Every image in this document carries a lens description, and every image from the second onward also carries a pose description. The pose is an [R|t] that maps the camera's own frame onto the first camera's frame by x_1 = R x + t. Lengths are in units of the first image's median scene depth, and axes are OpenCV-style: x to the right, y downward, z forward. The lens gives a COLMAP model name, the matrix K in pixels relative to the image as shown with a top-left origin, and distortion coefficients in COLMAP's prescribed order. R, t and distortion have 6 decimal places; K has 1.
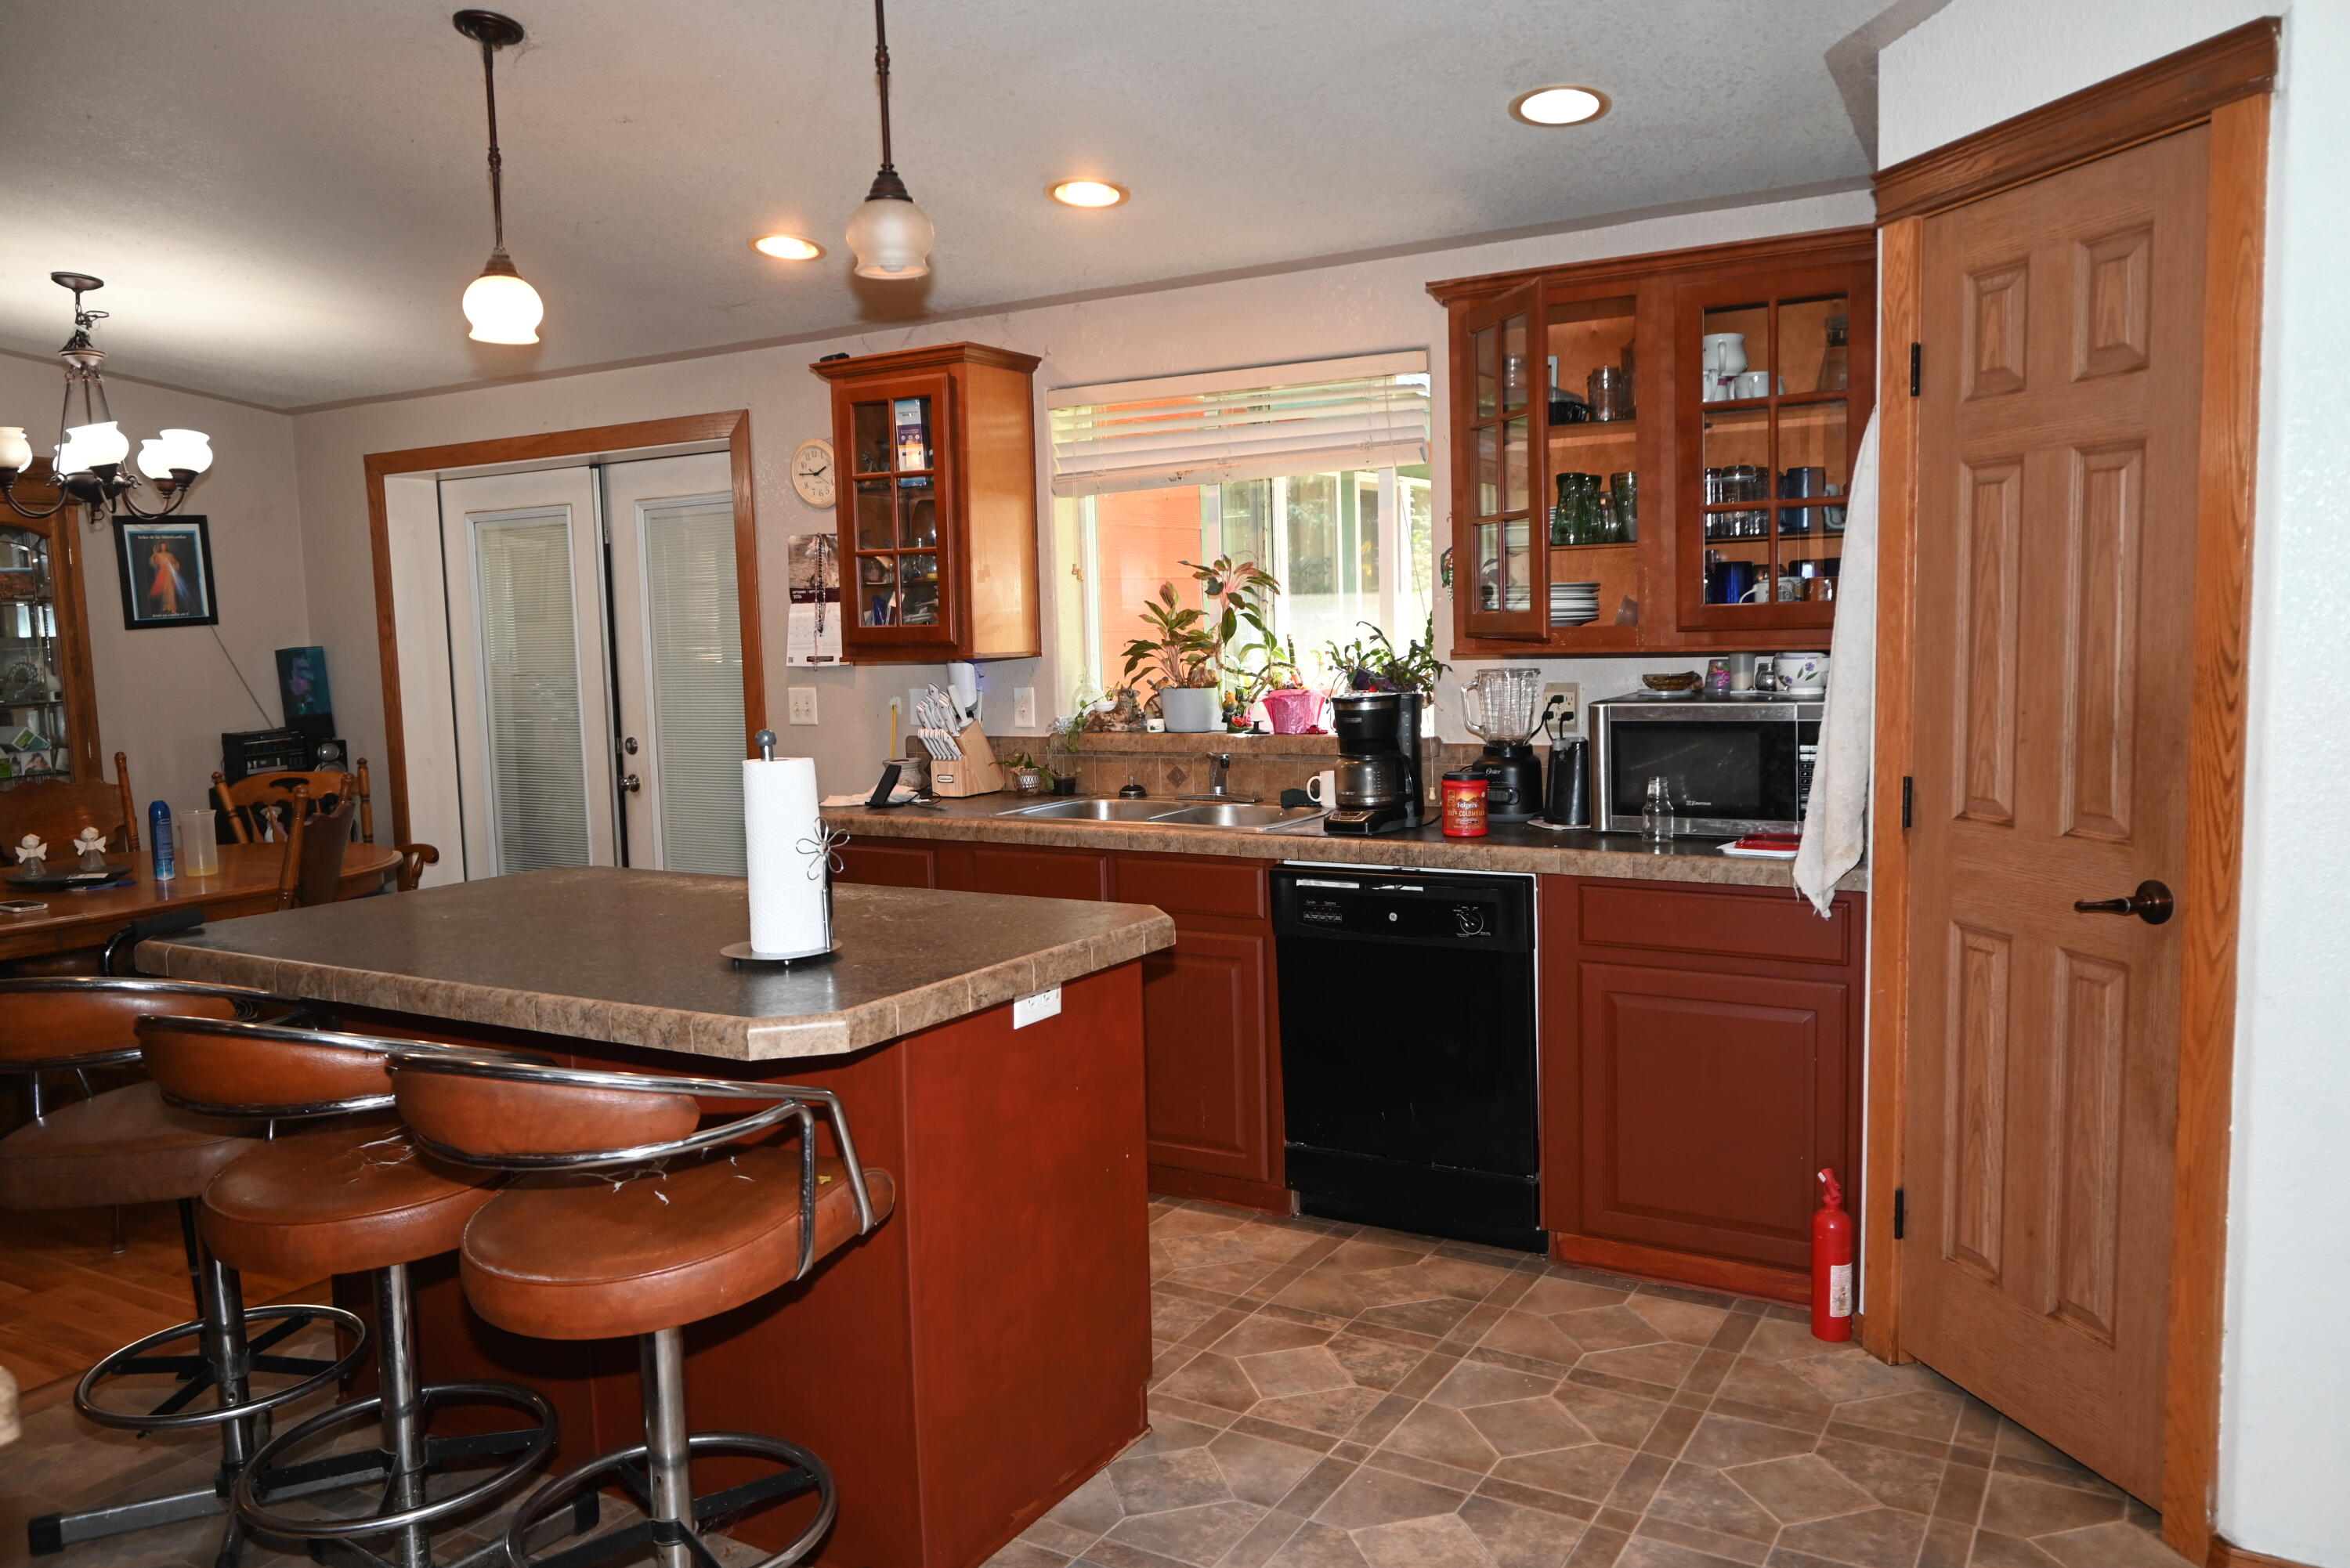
lens RADIAL K [[1689.1, 0, 1176.3], [0, 1689.1, 773.2], [0, 0, 1]] dist [-0.005475, -0.004352]
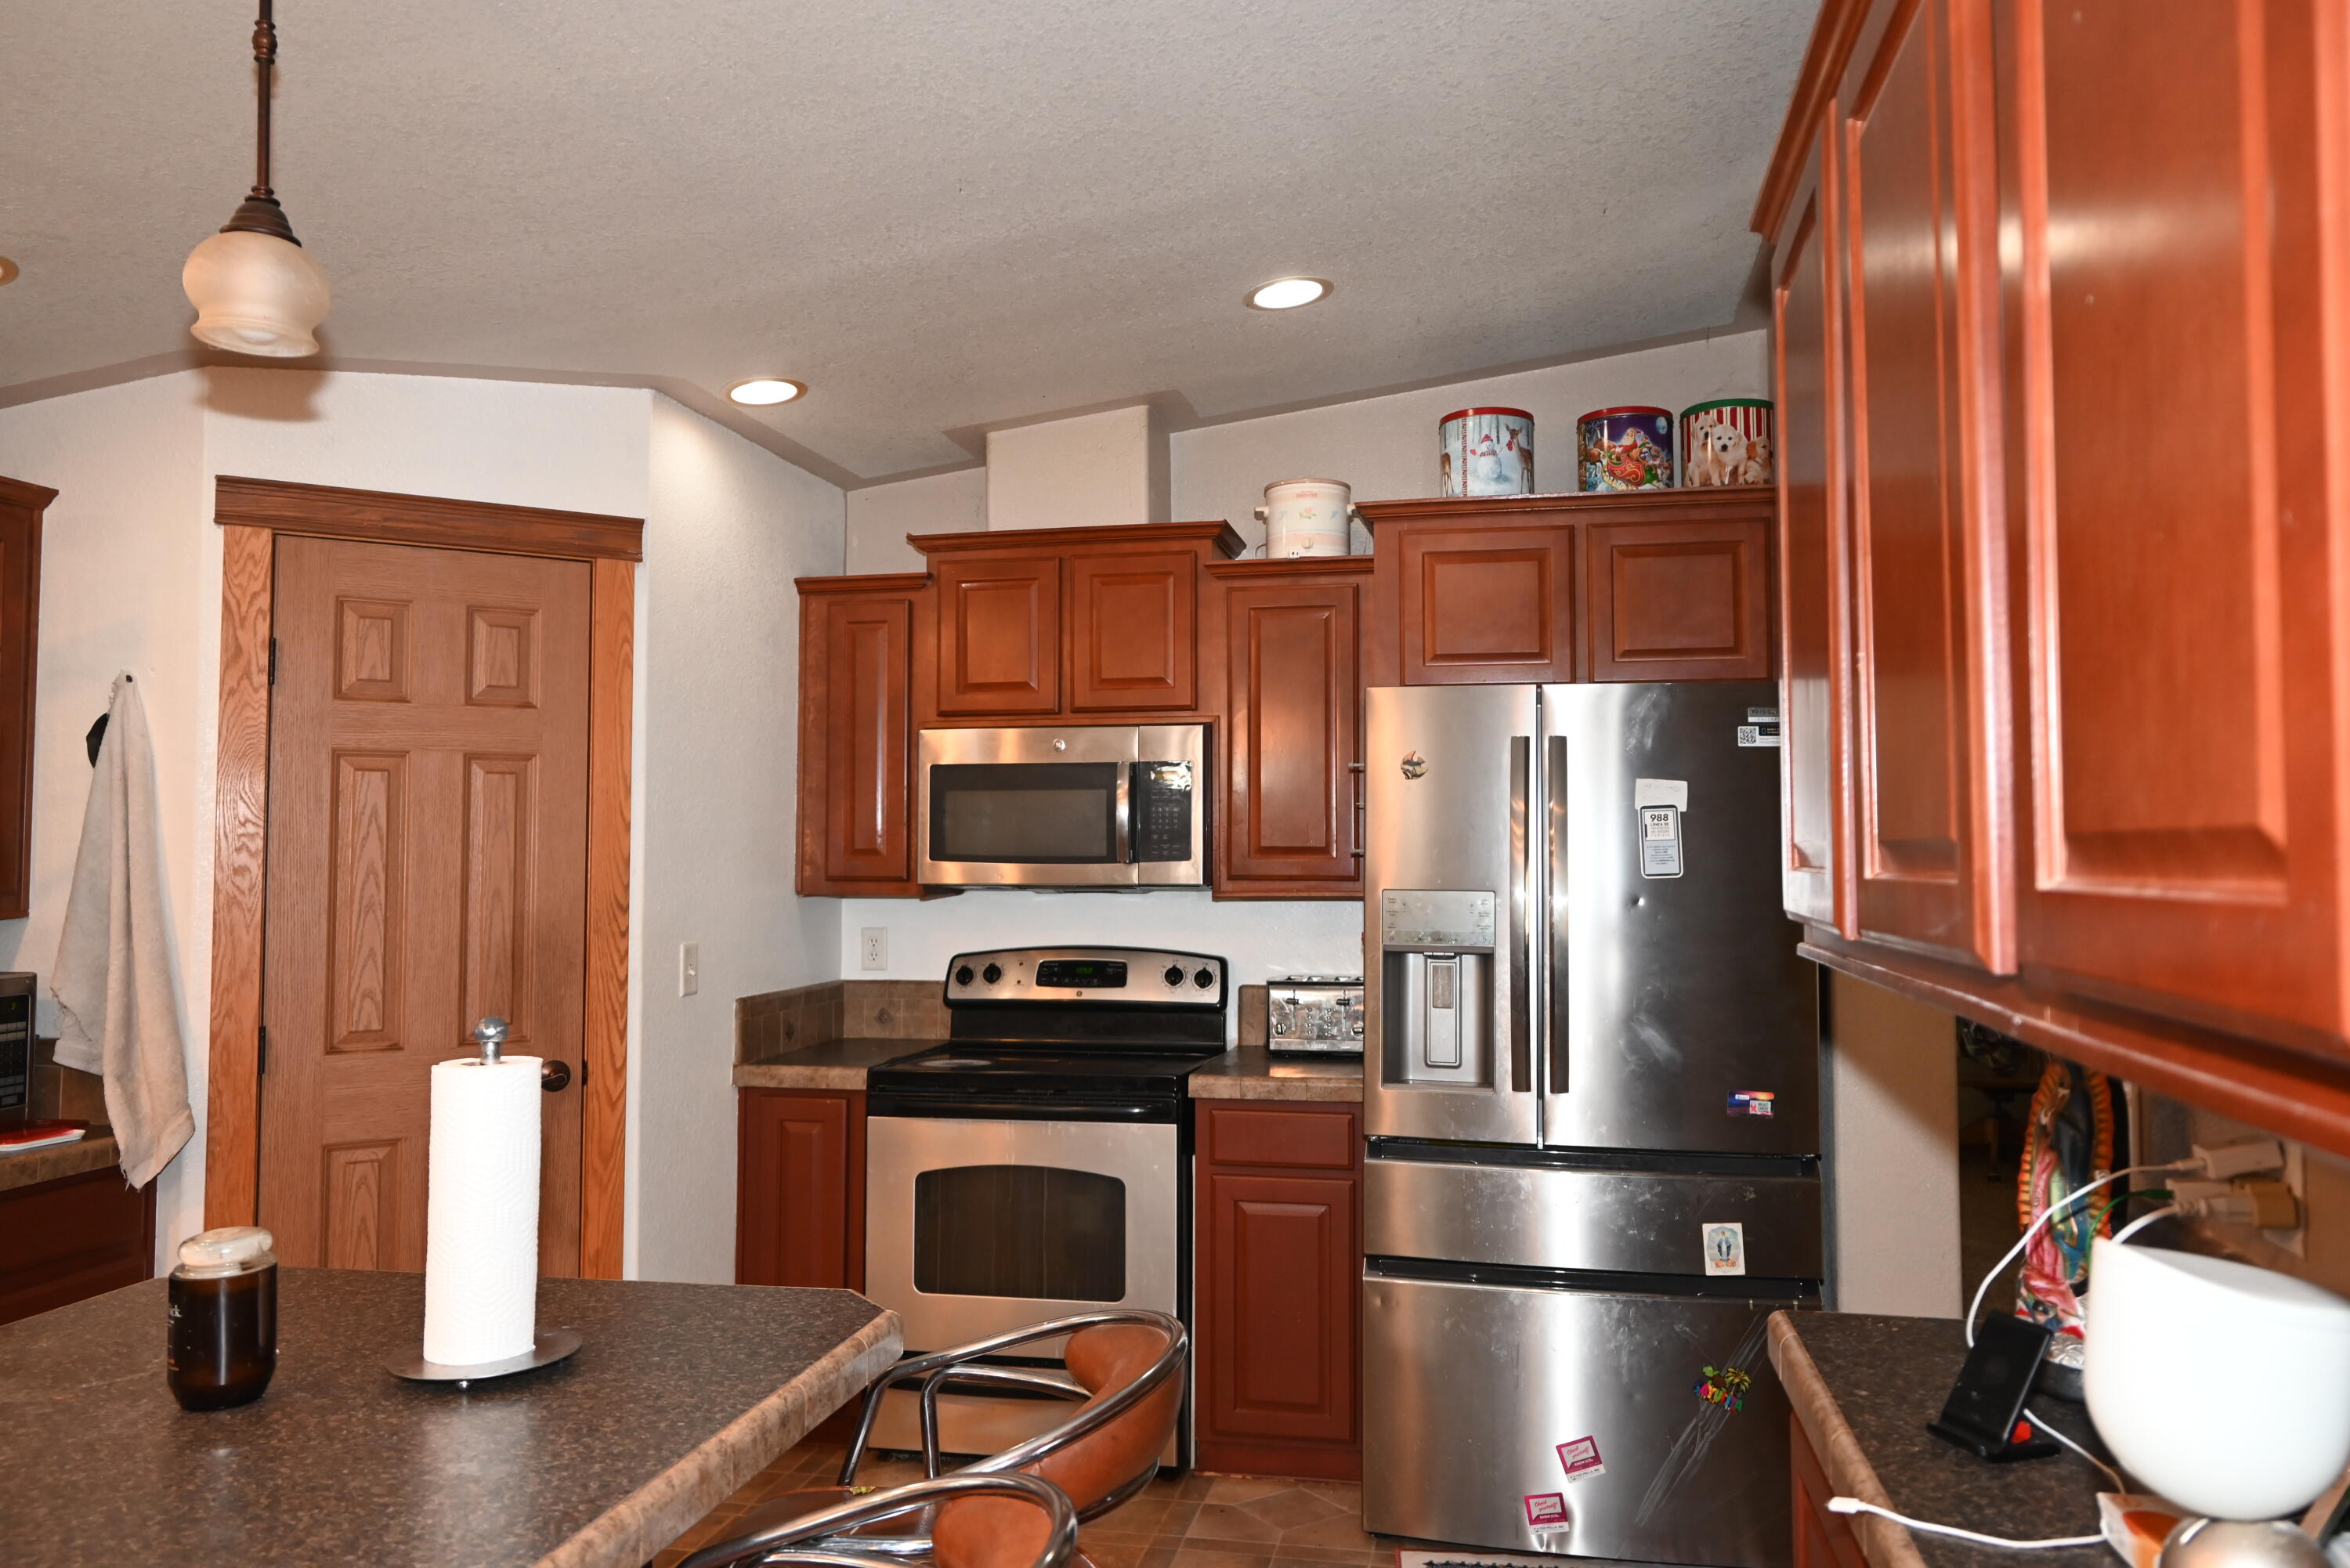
lens RADIAL K [[1775.7, 0, 1178.0], [0, 1775.7, 779.5], [0, 0, 1]] dist [0.002973, 0.002532]
pose [[-0.336578, 0.065280, 0.939390, -0.574862], [0.103641, 0.994102, -0.031948, -0.039494], [-0.935935, 0.086606, -0.341358, 0.554683]]
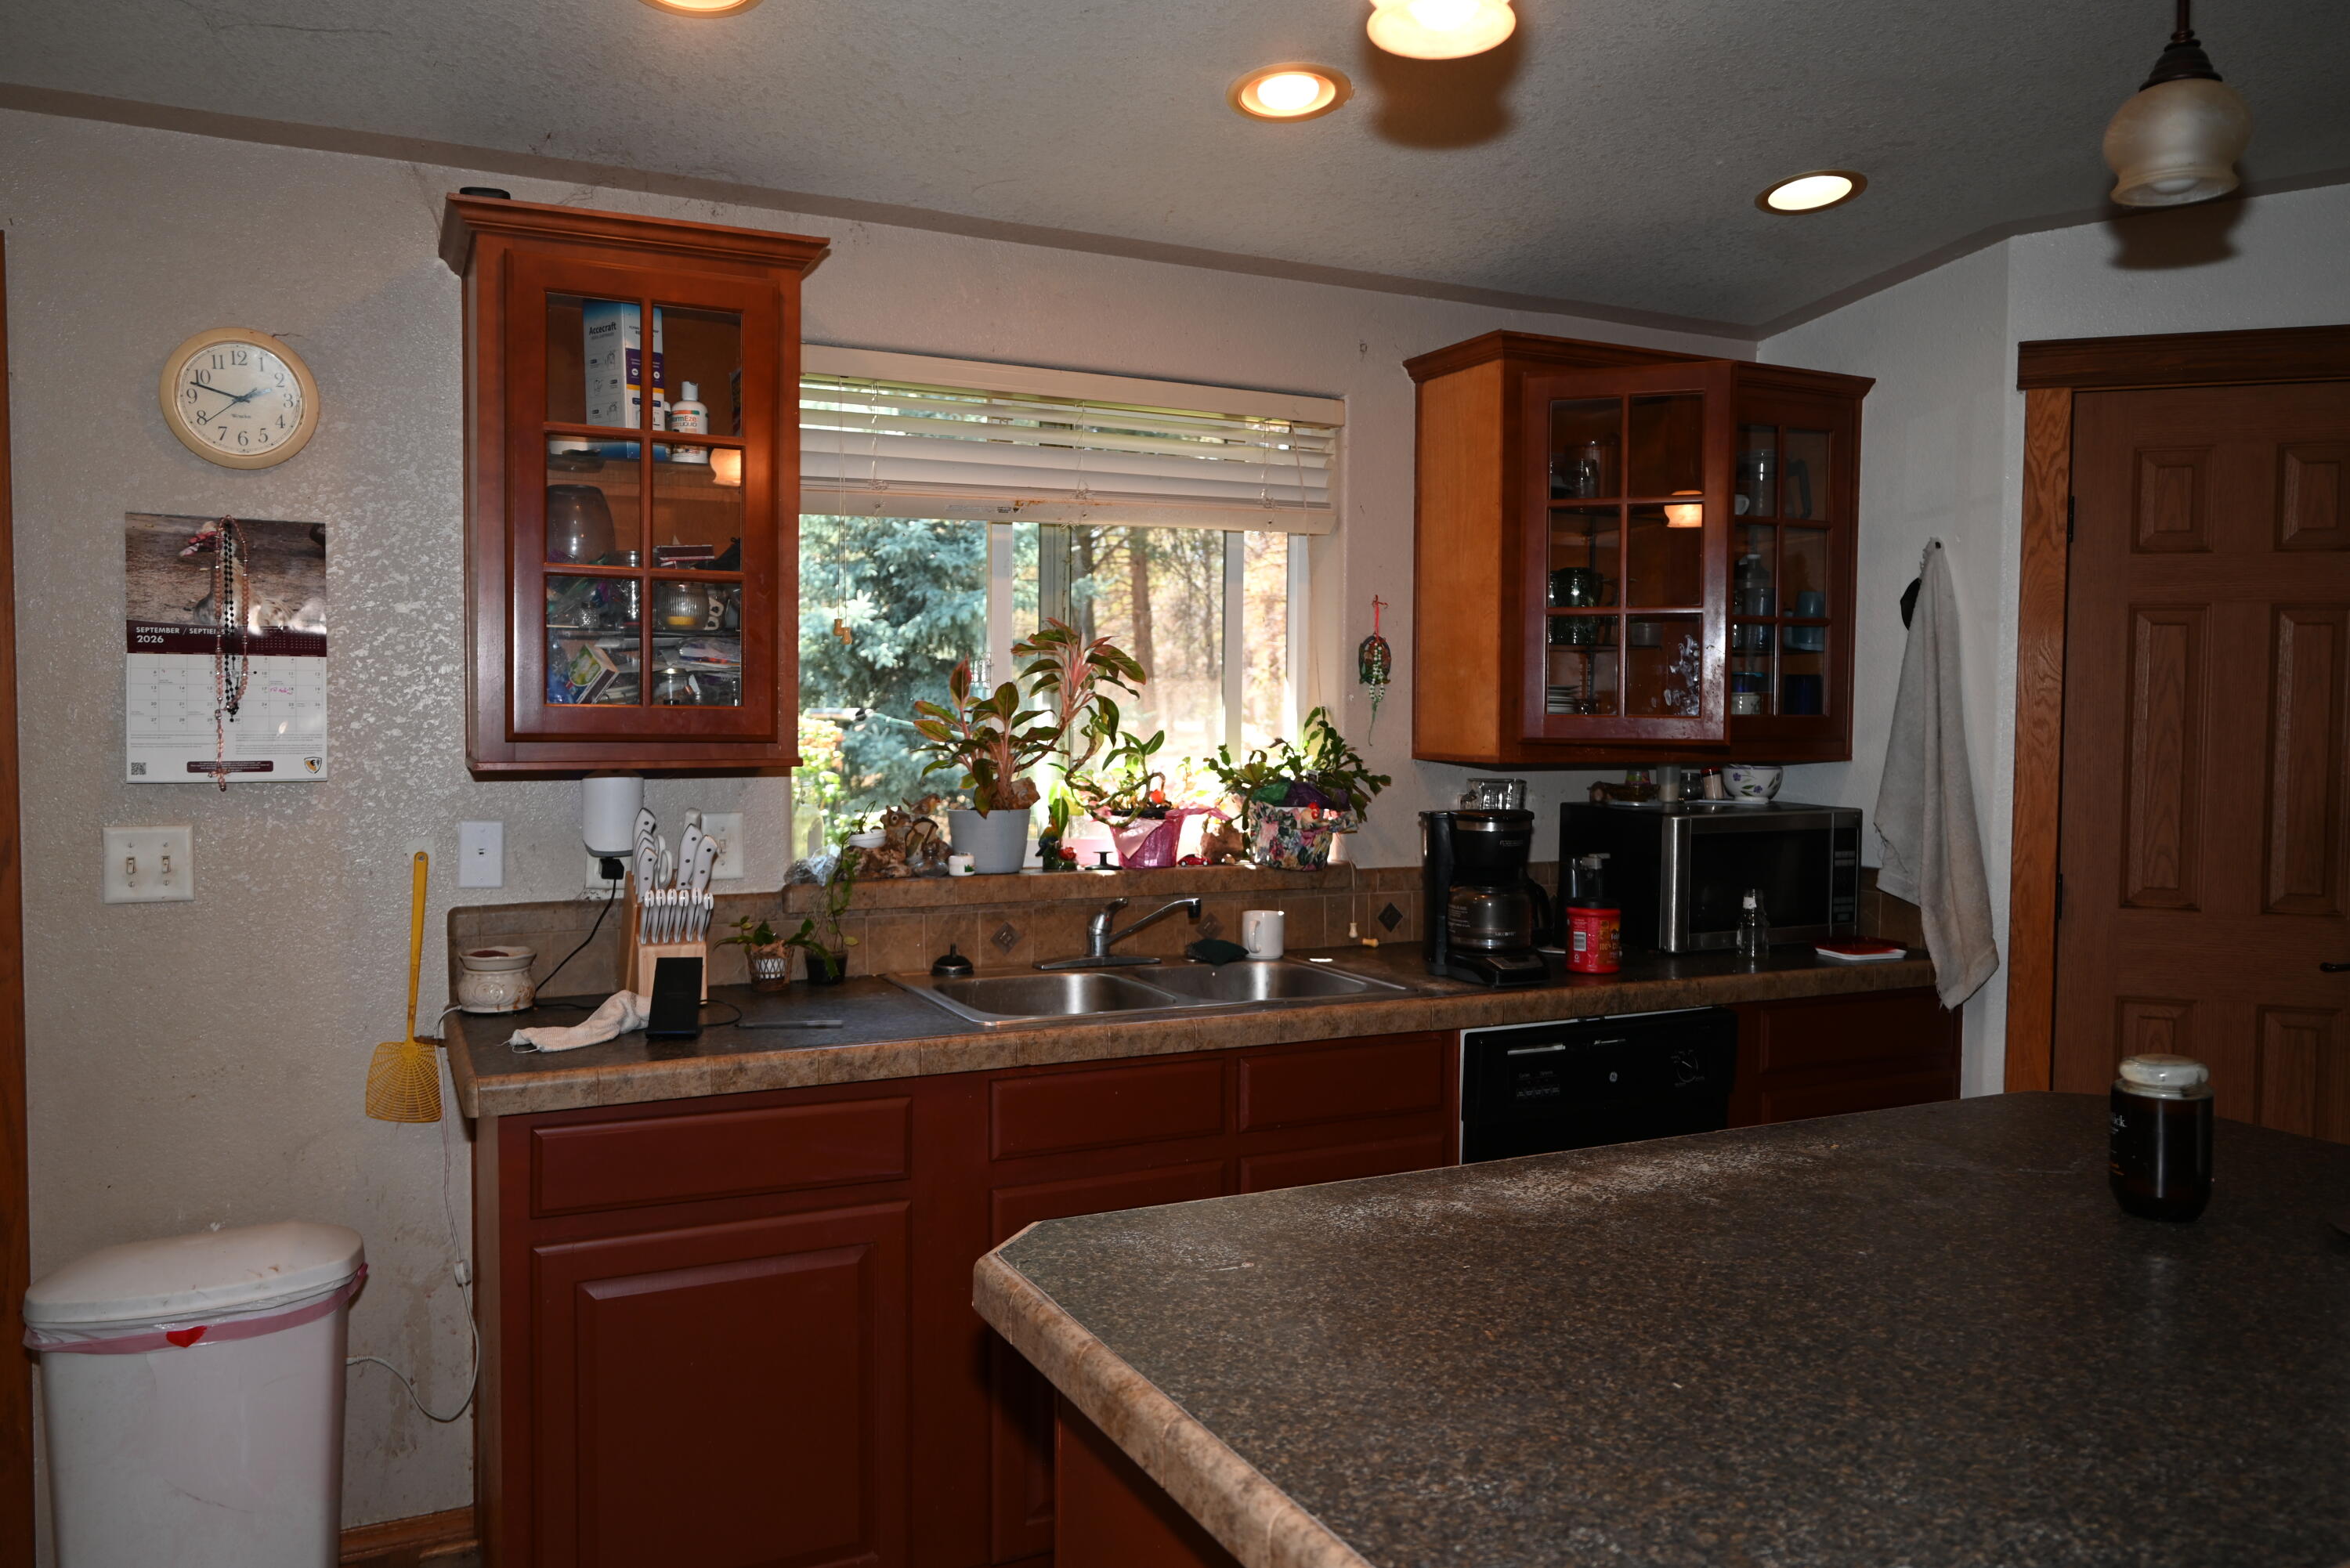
lens RADIAL K [[1732.1, 0, 1127.4], [0, 1732.1, 775.5], [0, 0, 1]] dist [0.001417, 0.005206]
pose [[0.551833, -0.001764, 0.833953, -0.595541], [0.055154, 0.997886, -0.034385, -0.039289], [-0.832129, 0.064970, 0.550764, 0.595346]]
